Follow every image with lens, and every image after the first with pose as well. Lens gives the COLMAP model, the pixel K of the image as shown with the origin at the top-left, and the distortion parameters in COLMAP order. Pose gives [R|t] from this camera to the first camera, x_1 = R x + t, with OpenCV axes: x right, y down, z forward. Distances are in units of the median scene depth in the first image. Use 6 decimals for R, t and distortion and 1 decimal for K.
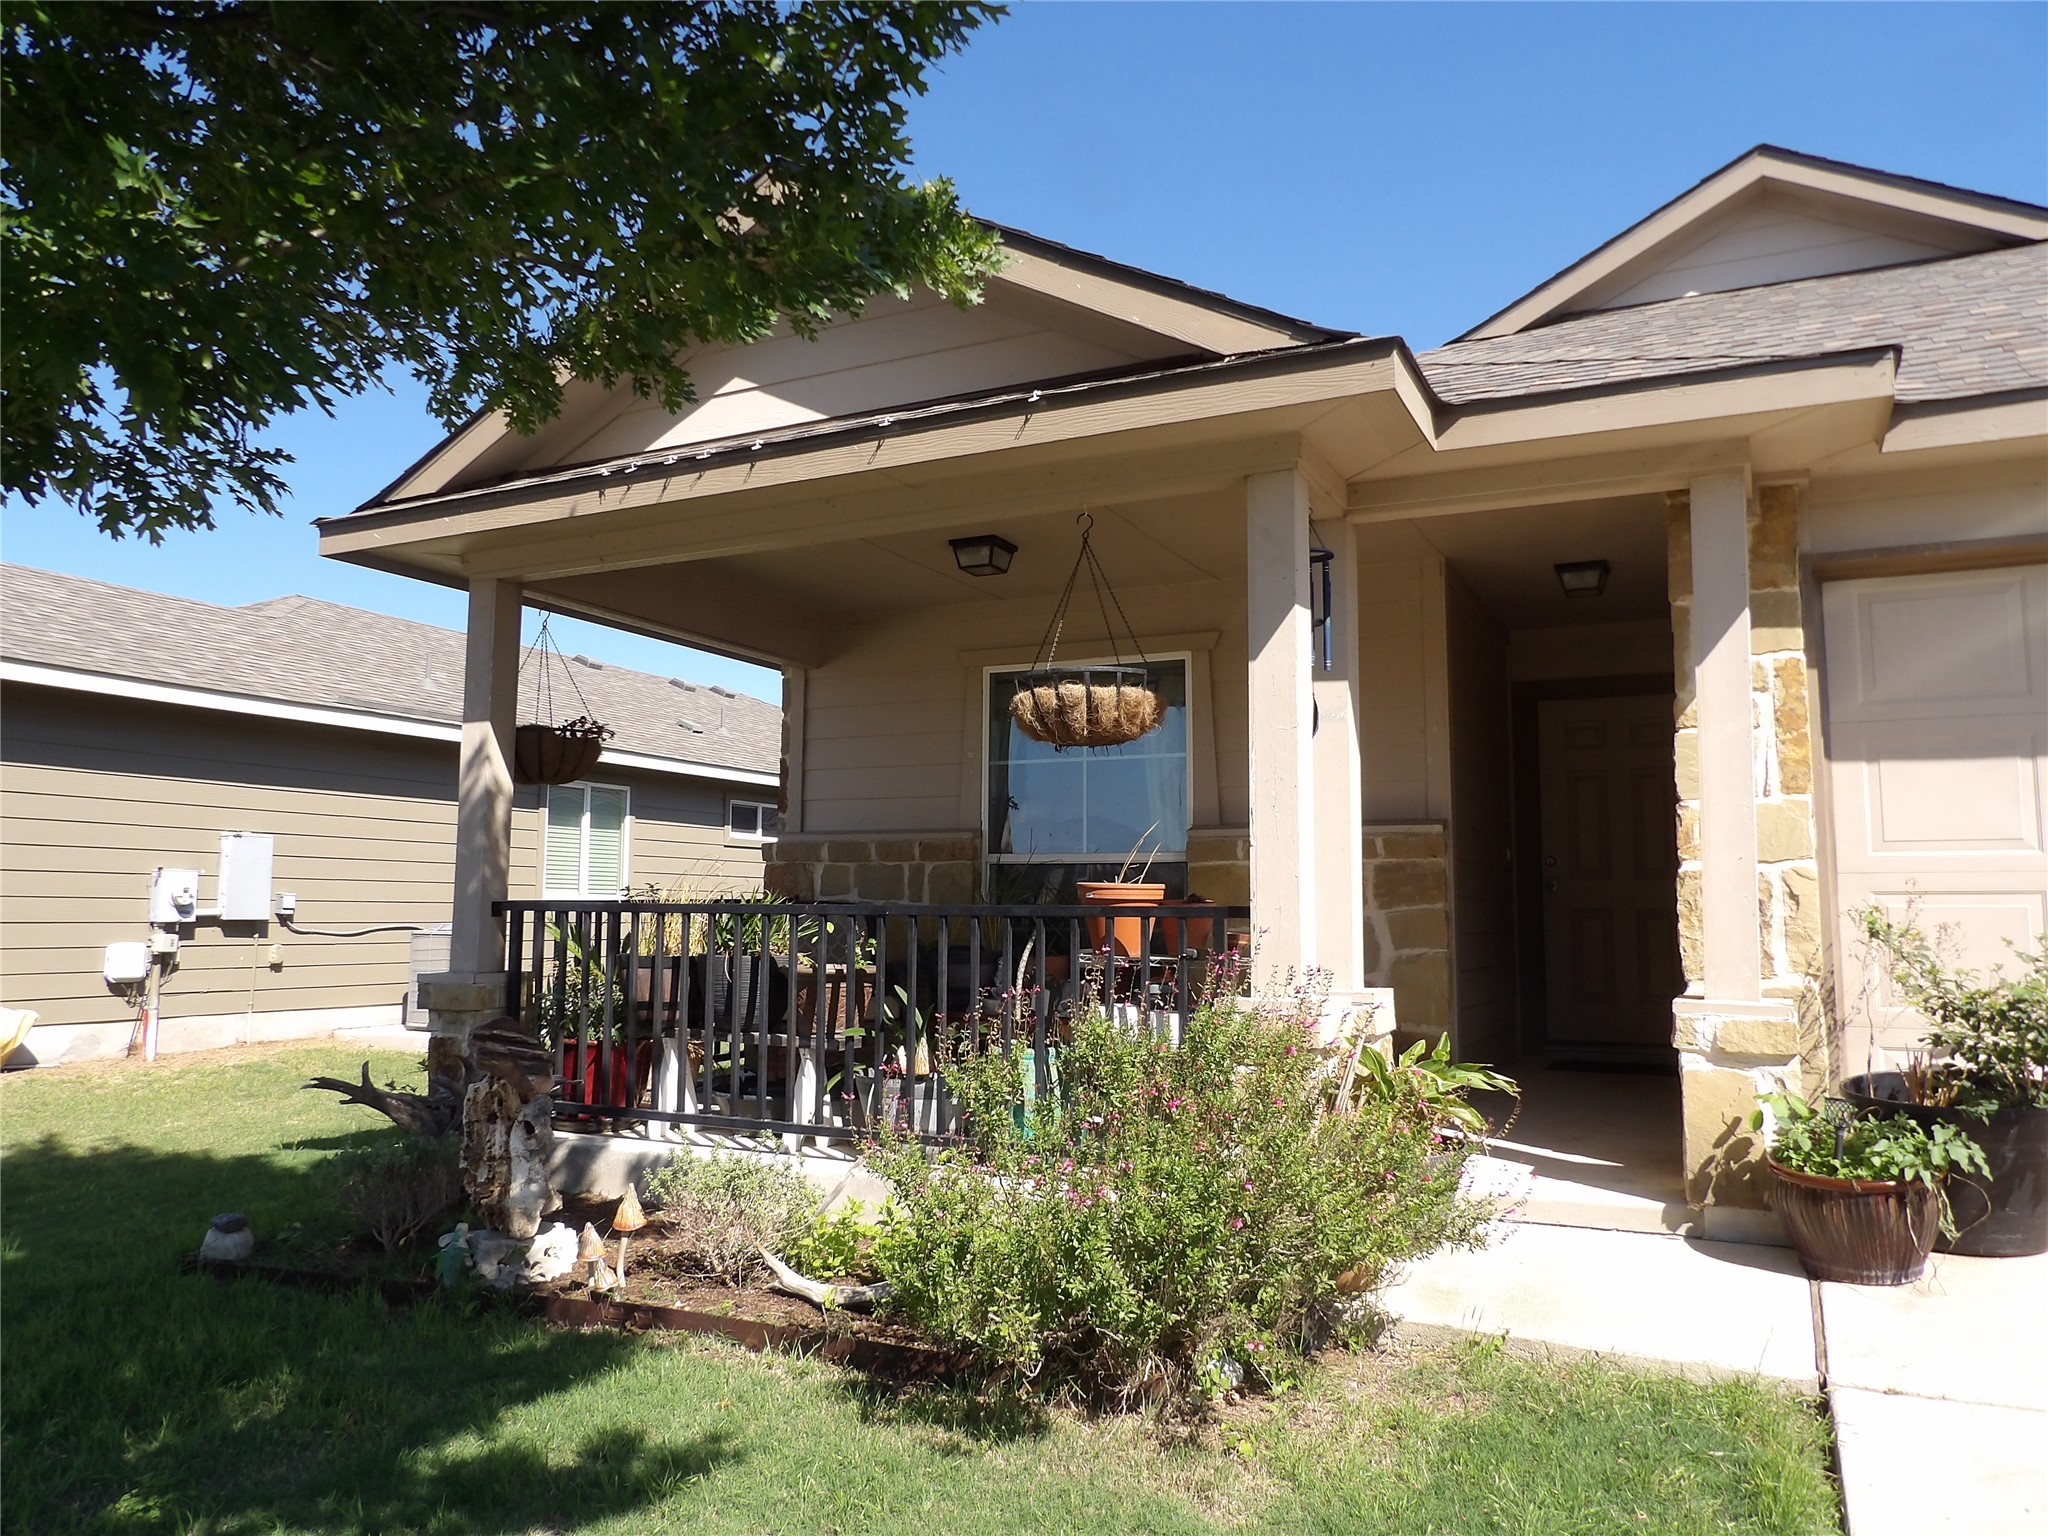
lens RADIAL K [[1473.0, 0, 1044.5], [0, 1473.0, 771.2], [0, 0, 1]] dist [-0.022577, 0.028099]
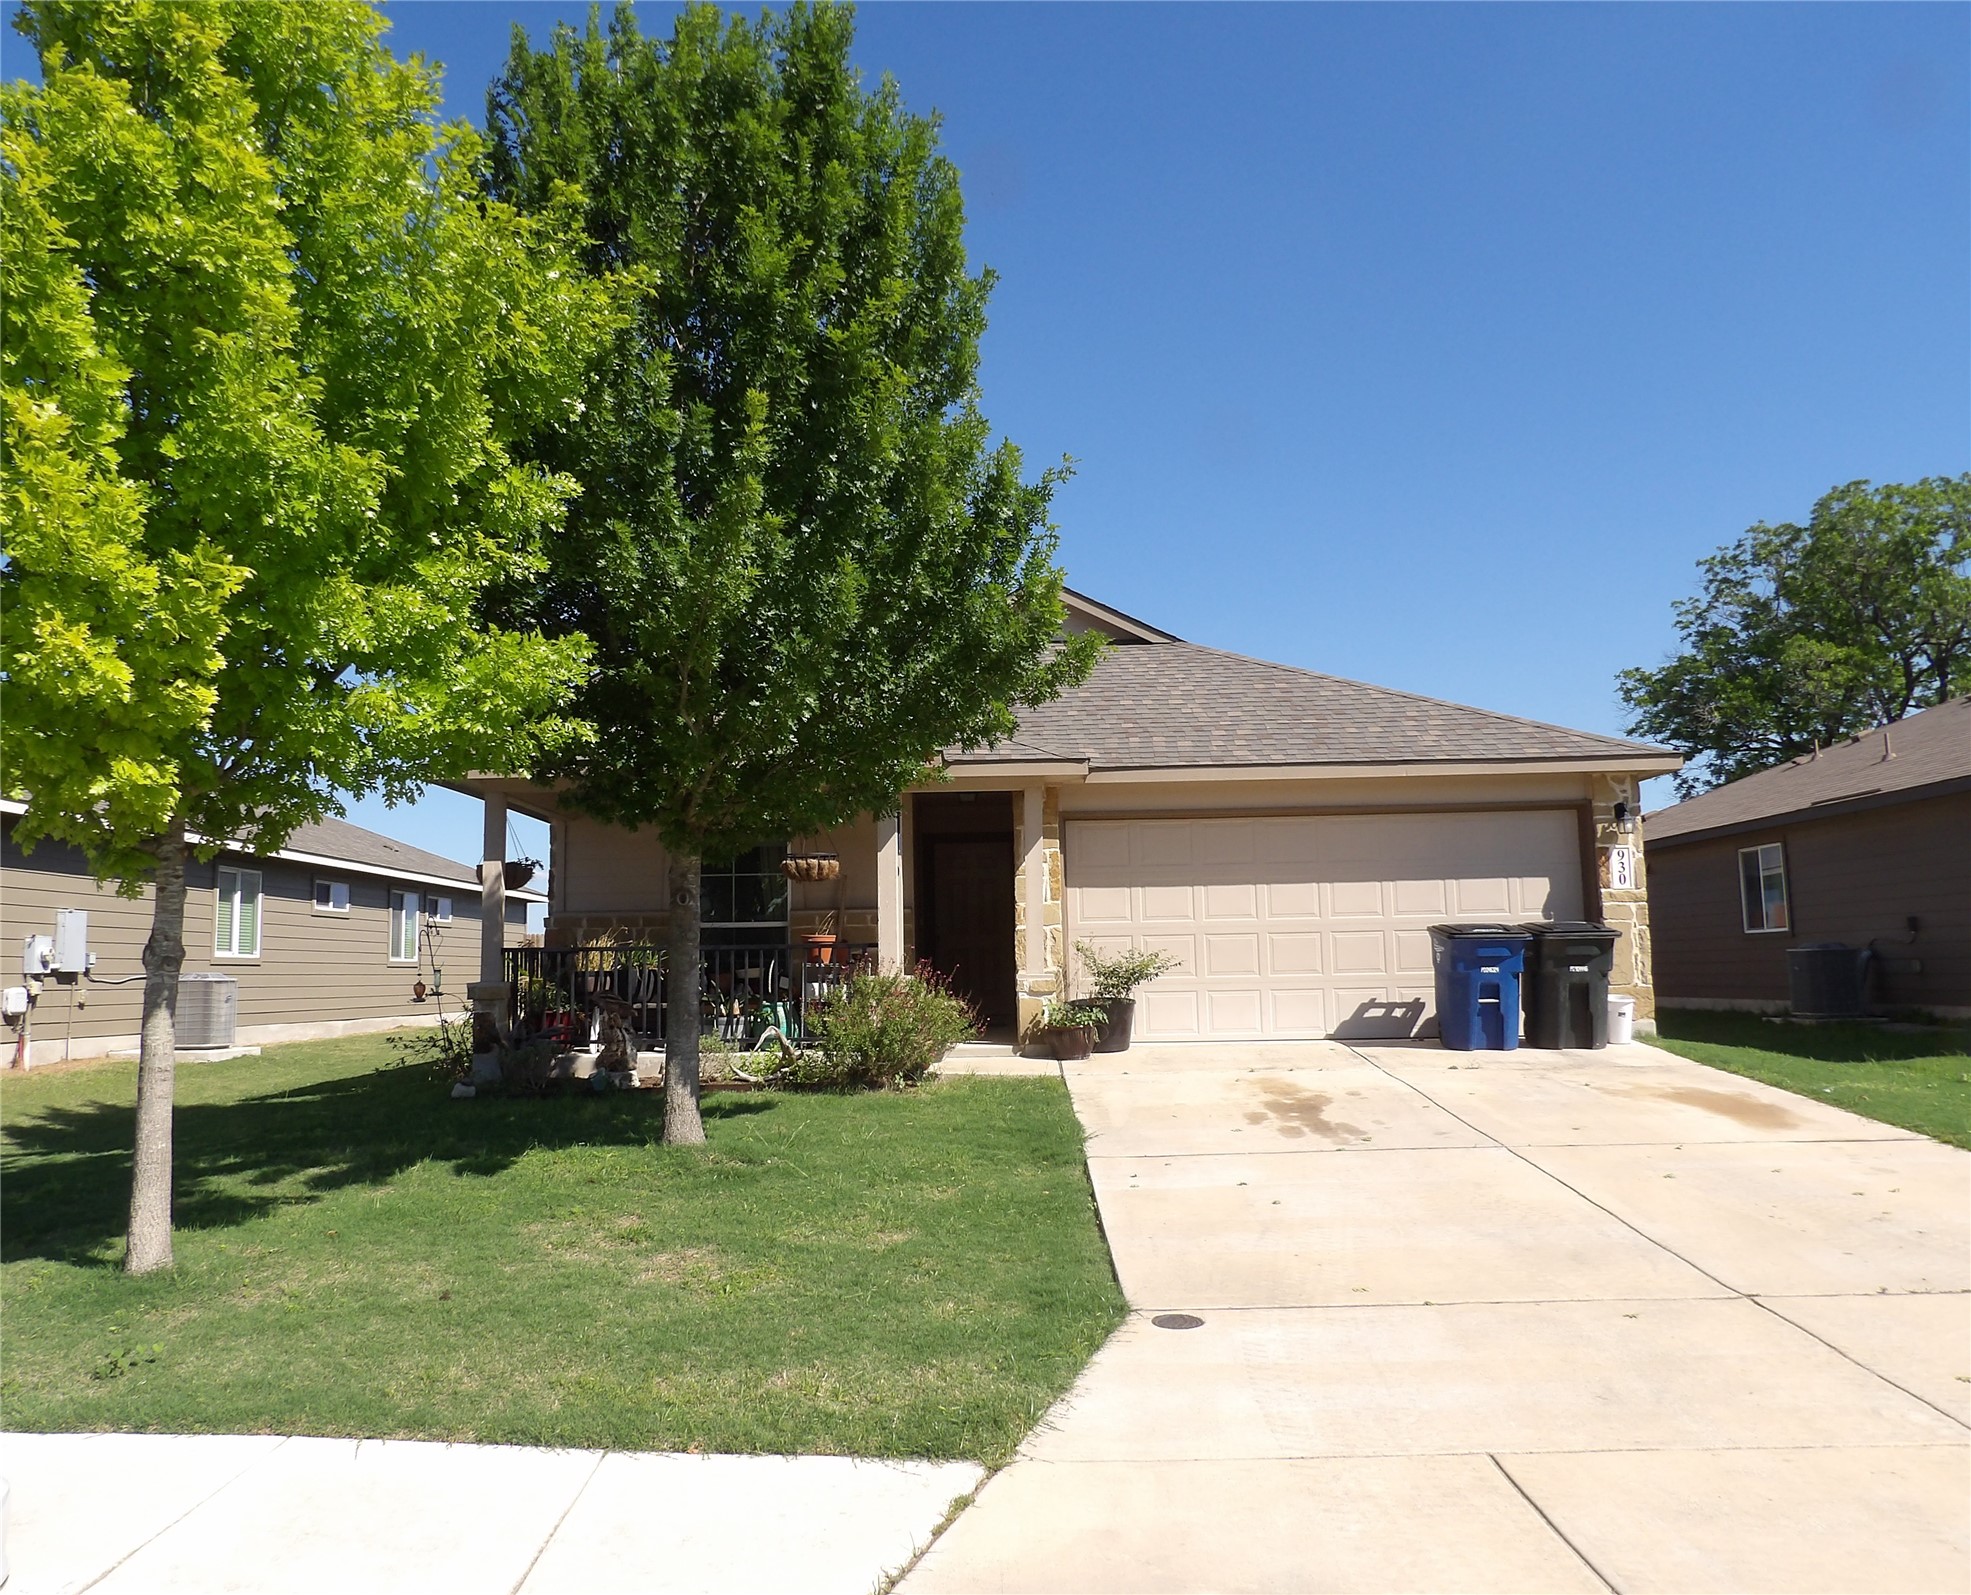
lens RADIAL K [[1487.5, 0, 976.1], [0, 1487.5, 795.1], [0, 0, 1]] dist [-0.011294, -0.002108]
pose [[0.908762, 0.029908, 0.416242, -0.647814], [-0.019401, 0.999378, -0.029450, -0.079789], [-0.416864, 0.018687, 0.908777, -1.210918]]
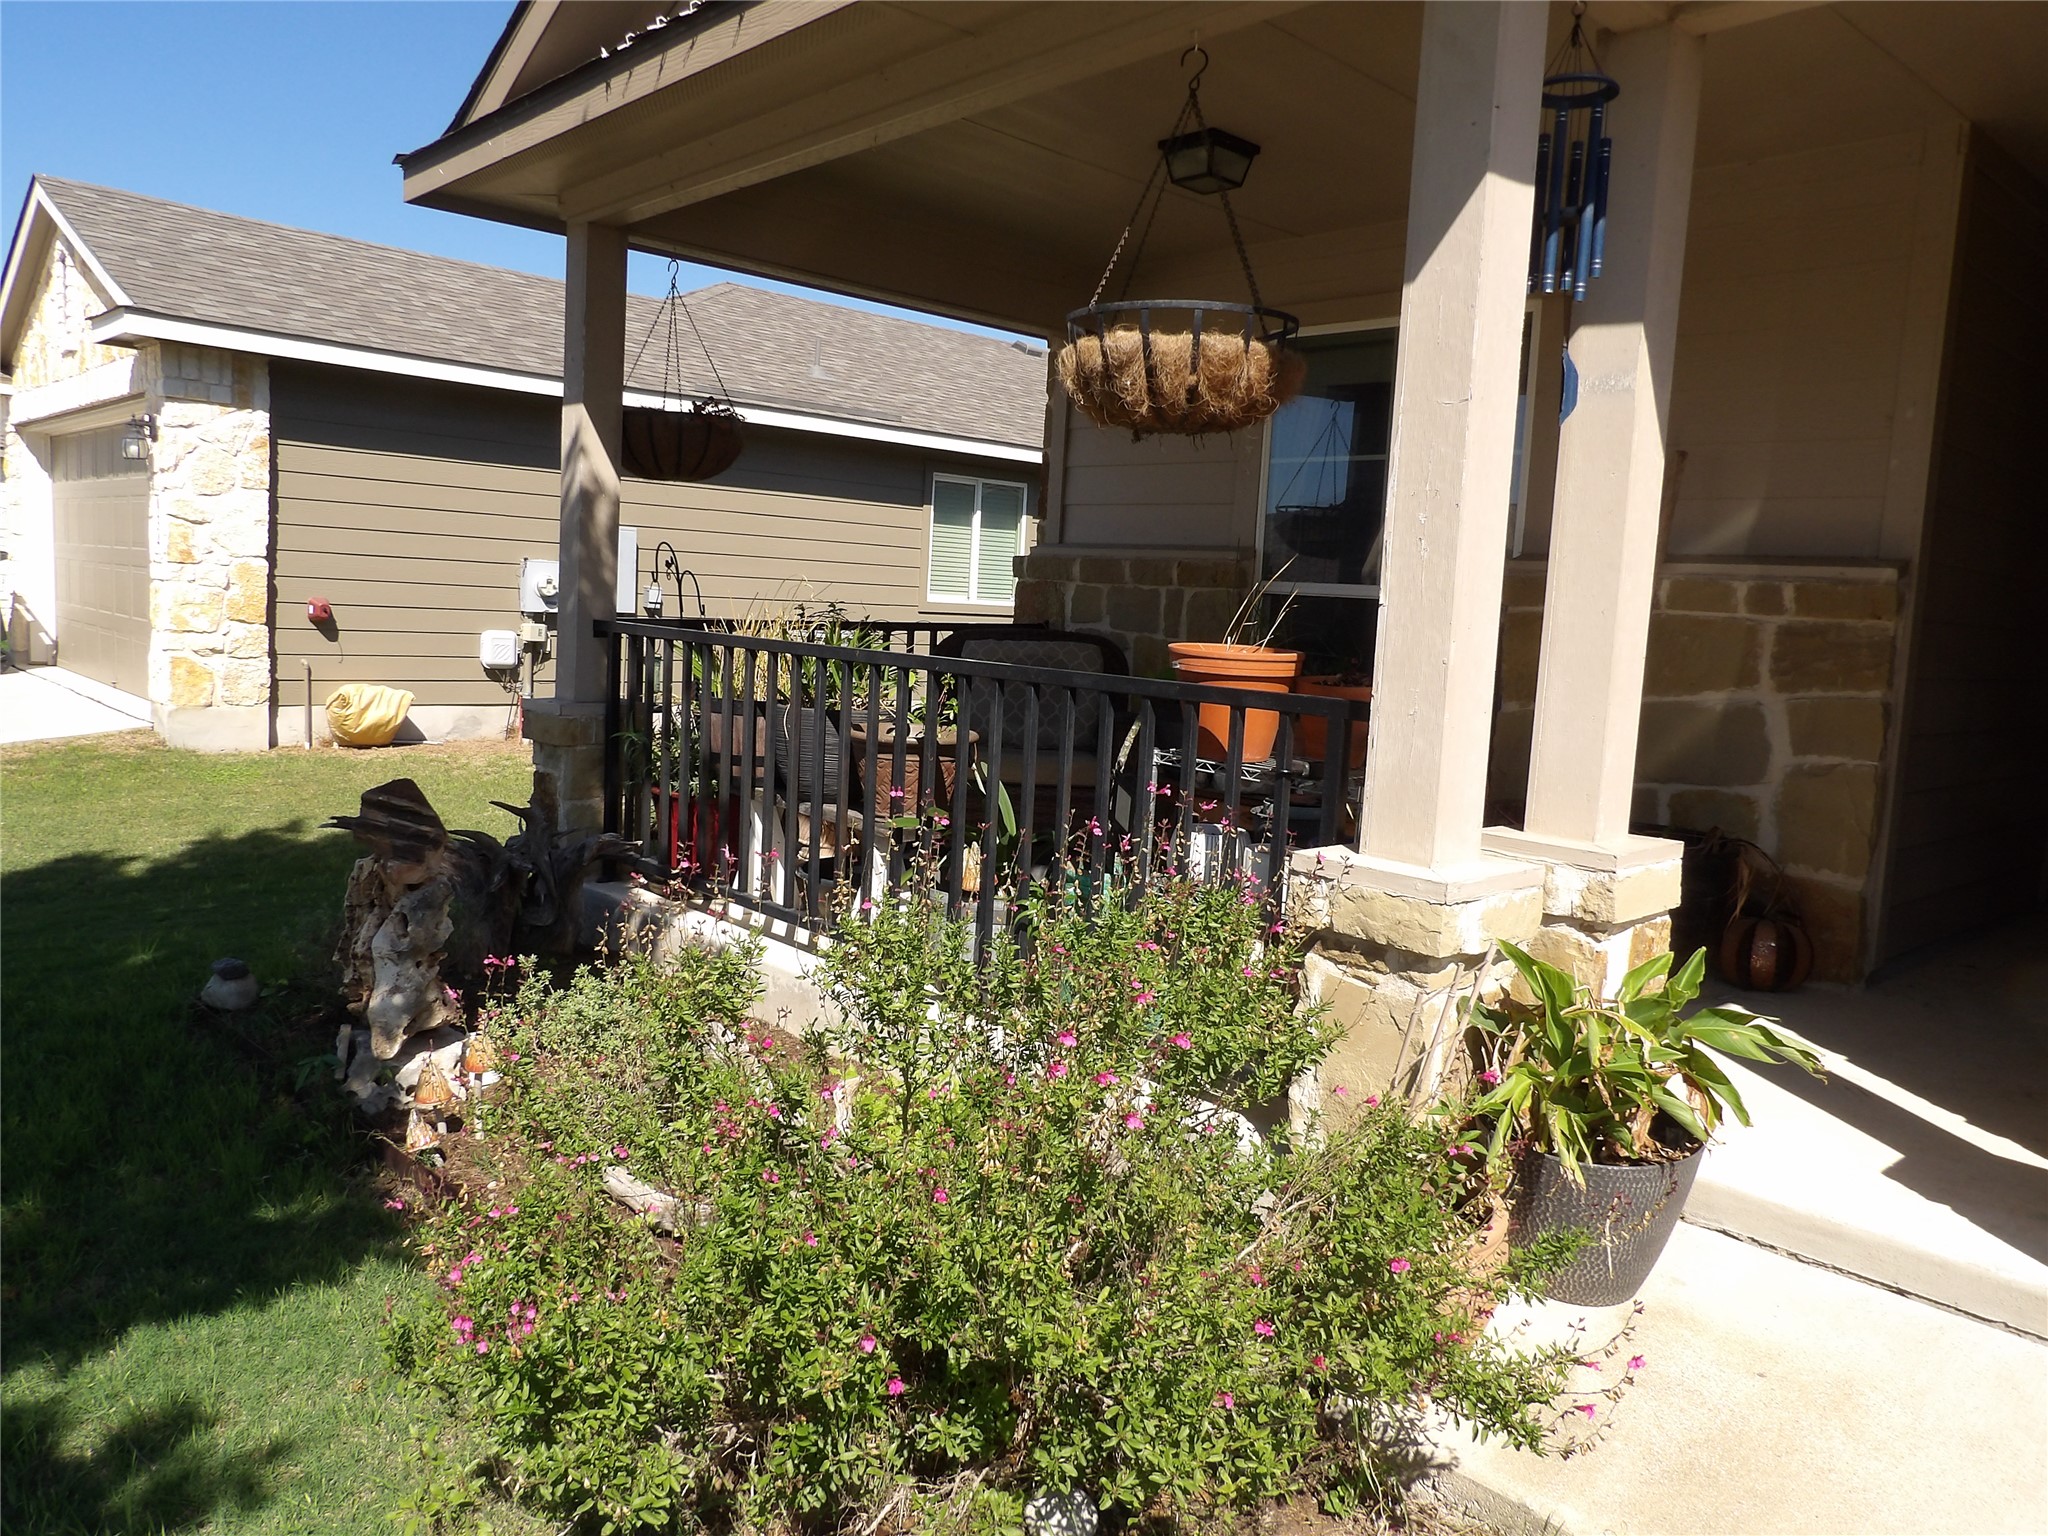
lens RADIAL K [[1473.0, 0, 1032.9], [0, 1473.0, 760.8], [0, 0, 1]] dist [-0.022577, 0.028099]
pose [[0.930658, 0.083285, -0.356284, 0.172491], [-0.012476, 0.980407, 0.196589, -0.001963], [0.365676, -0.178512, 0.913463, 0.300138]]
